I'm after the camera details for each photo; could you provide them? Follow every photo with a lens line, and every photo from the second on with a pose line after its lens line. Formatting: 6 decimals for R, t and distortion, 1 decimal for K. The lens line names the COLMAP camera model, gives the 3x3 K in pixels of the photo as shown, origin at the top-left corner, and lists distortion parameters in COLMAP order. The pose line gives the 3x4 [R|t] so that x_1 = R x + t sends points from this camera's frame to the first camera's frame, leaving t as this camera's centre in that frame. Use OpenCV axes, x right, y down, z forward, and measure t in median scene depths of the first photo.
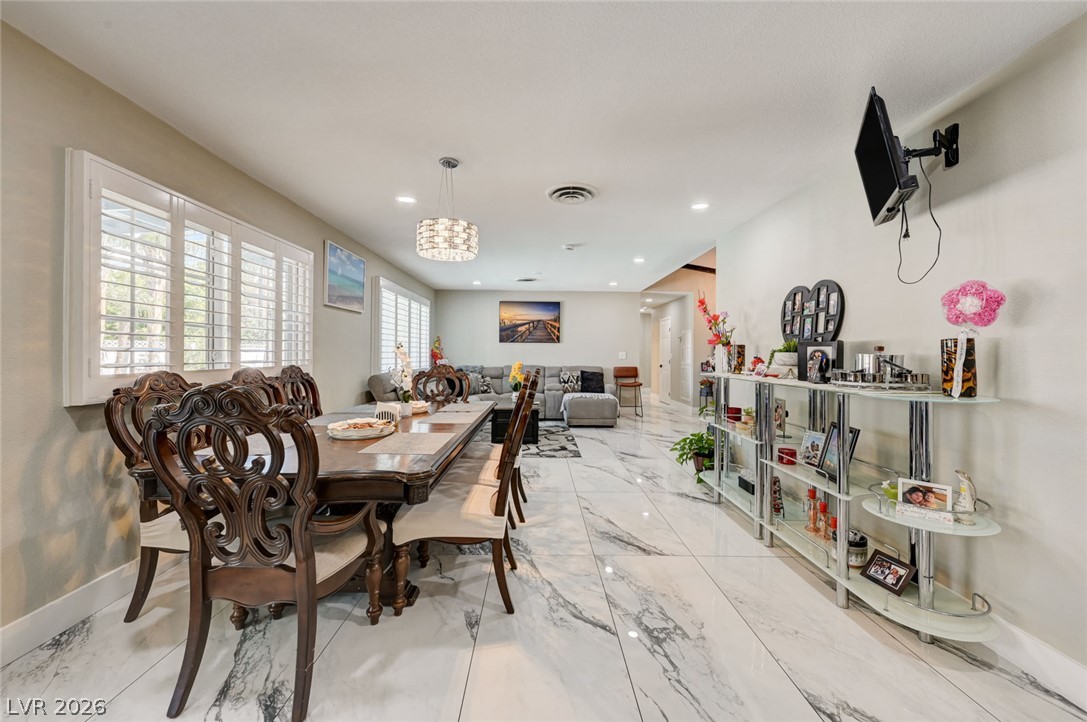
lens RADIAL K [[434.9, 0, 547.8], [0, 434.9, 355.3], [0, 0, 1]] dist [0.000210, 0.000063]
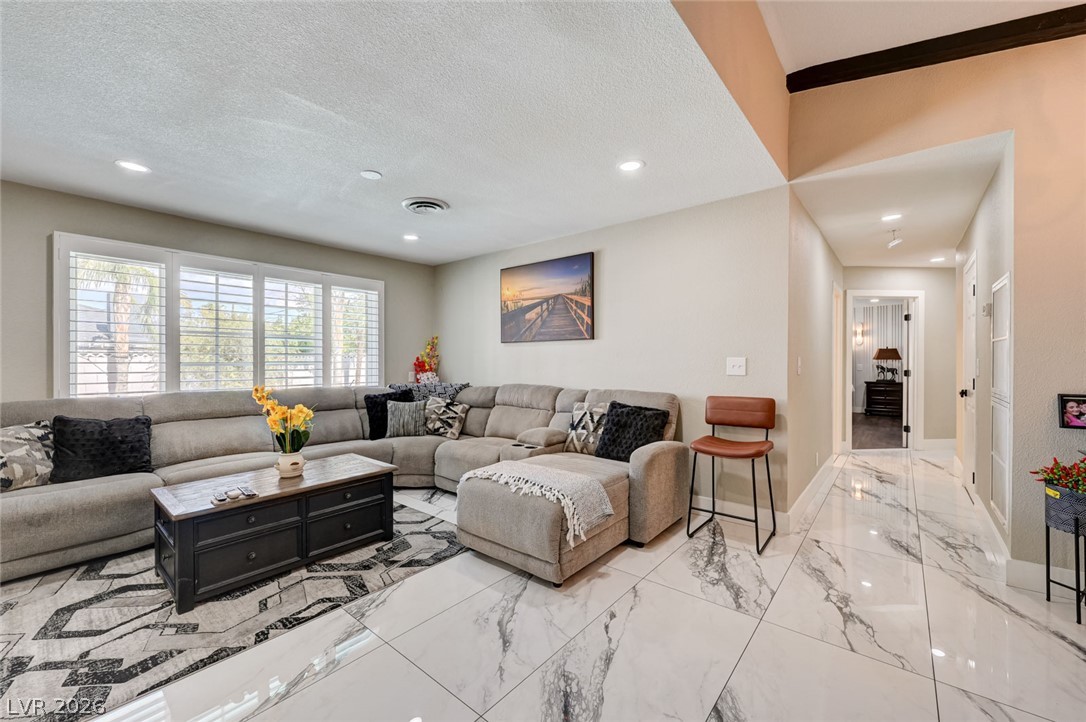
lens RADIAL K [[429.5, 0, 546.8], [0, 429.5, 366.9], [0, 0, 1]] dist [0.000696, 0.000155]
pose [[0.753791, 0.000745, -0.657113, 0.354164], [0.004095, 0.999975, 0.005831, -0.002143], [0.657101, -0.007086, 0.753769, 0.744182]]
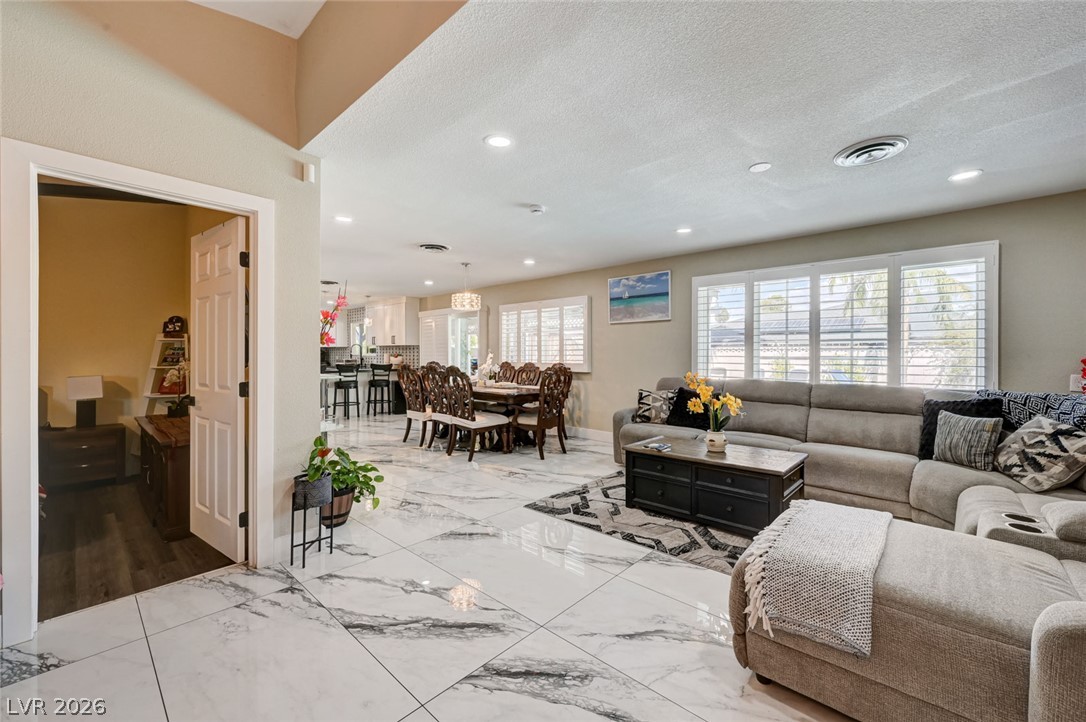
lens RADIAL K [[434.5, 0, 547.3], [0, 434.5, 355.3], [0, 0, 1]] dist [0.000210, 0.000063]
pose [[-0.694846, -0.008908, -0.719103, 0.390221], [-0.011303, 0.999935, -0.001464, -0.003072], [0.719069, 0.007111, -0.694902, 1.068669]]
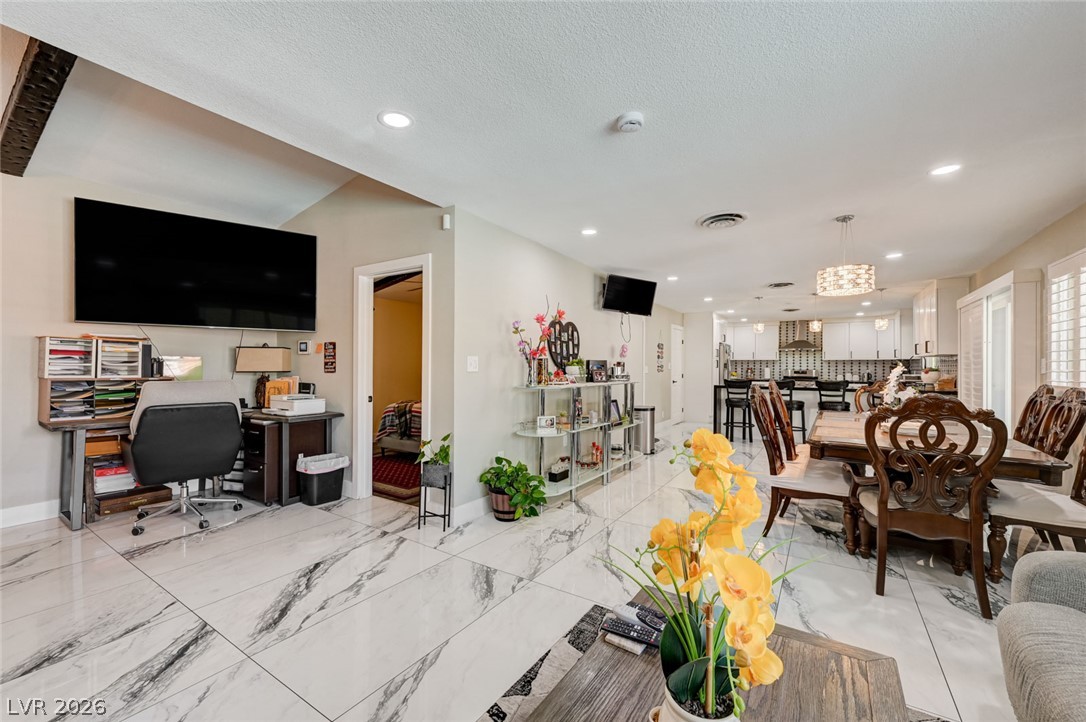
lens RADIAL K [[434.6, 0, 540.6], [0, 434.6, 366.3], [0, 0, 1]] dist [-0.000069, 0.000312]
pose [[-0.821690, -0.012836, 0.569790, -0.087858], [-0.009649, 0.999916, 0.008611, -0.007151], [-0.569853, 0.001578, -0.821745, 0.989271]]
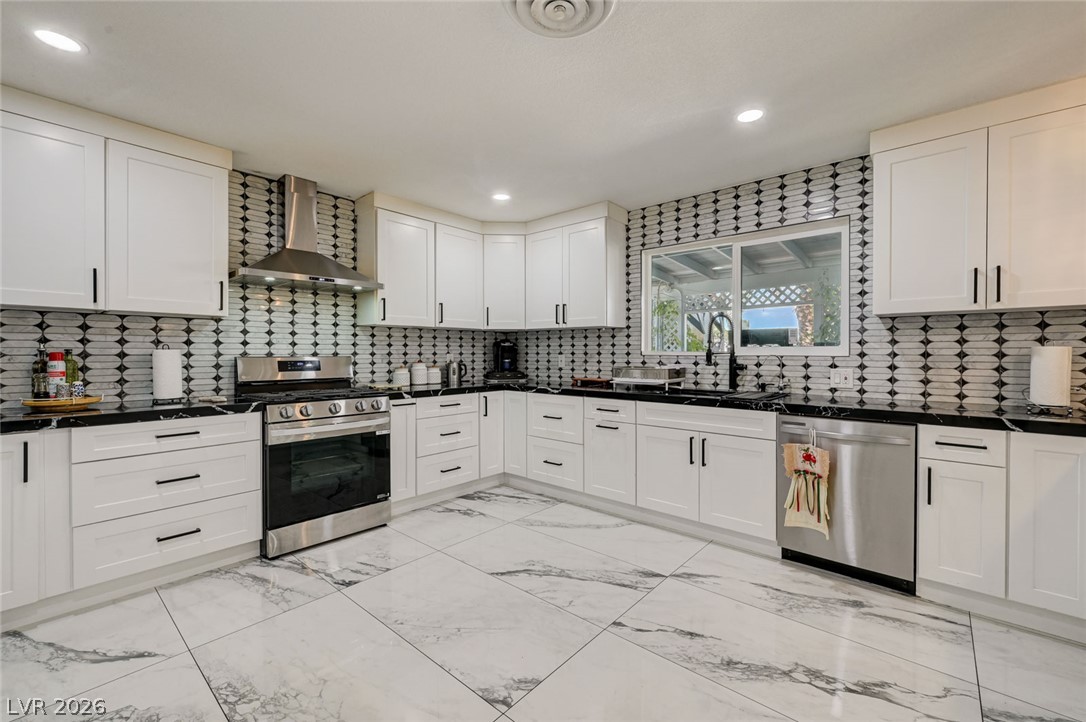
lens RADIAL K [[451.7, 0, 549.8], [0, 451.7, 354.5], [0, 0, 1]] dist [0.000670, -0.000044]
pose [[-0.671631, -0.003511, -0.740878, 0.201413], [-0.009255, 0.999951, 0.003651, 0.004118], [0.740828, 0.009309, -0.671630, -0.321214]]
